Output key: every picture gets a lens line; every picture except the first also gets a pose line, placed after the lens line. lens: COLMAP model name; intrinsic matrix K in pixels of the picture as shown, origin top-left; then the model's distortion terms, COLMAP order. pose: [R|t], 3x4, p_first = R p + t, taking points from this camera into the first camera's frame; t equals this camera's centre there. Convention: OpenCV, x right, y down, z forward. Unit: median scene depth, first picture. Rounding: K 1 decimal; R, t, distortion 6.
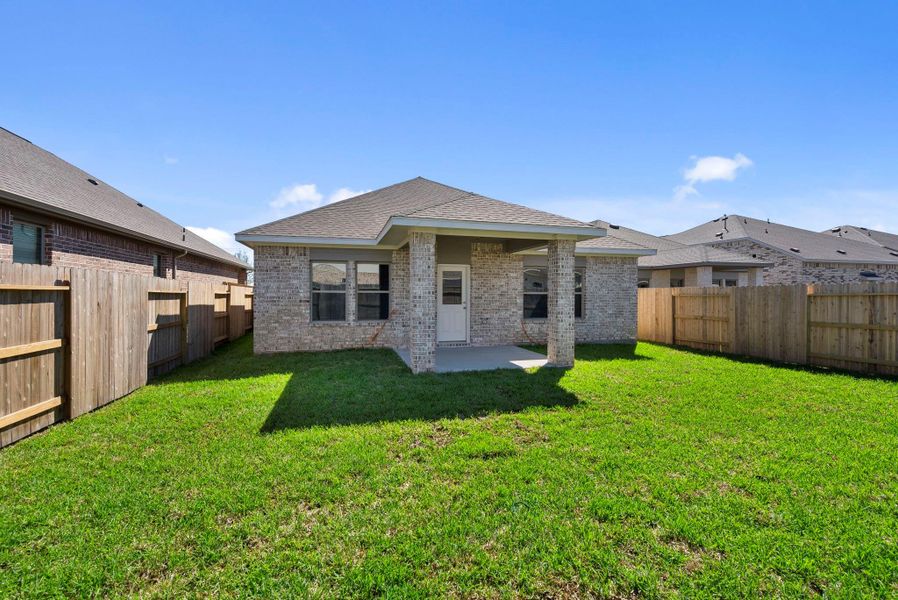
lens RADIAL K [[412.4, 0, 448.0], [0, 412.4, 306.7], [0, 0, 1]] dist [-0.002220, -0.000055]
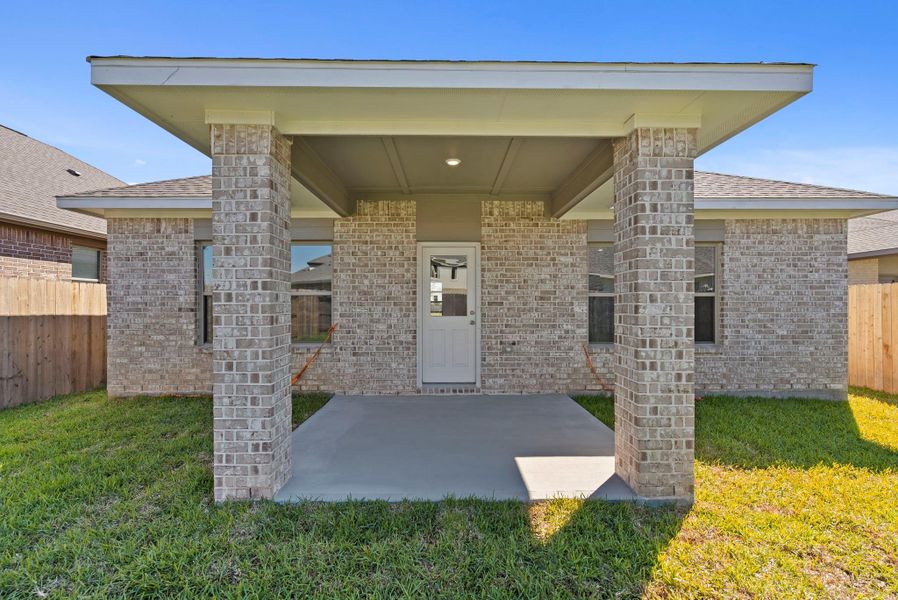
lens RADIAL K [[412.4, 0, 448.0], [0, 412.4, 306.7], [0, 0, 1]] dist [-0.002220, -0.000055]
pose [[0.967099, -0.001719, -0.254394, 0.166912], [-0.004705, 0.999685, -0.024644, -0.004770], [0.254356, 0.025030, 0.966787, 0.524355]]
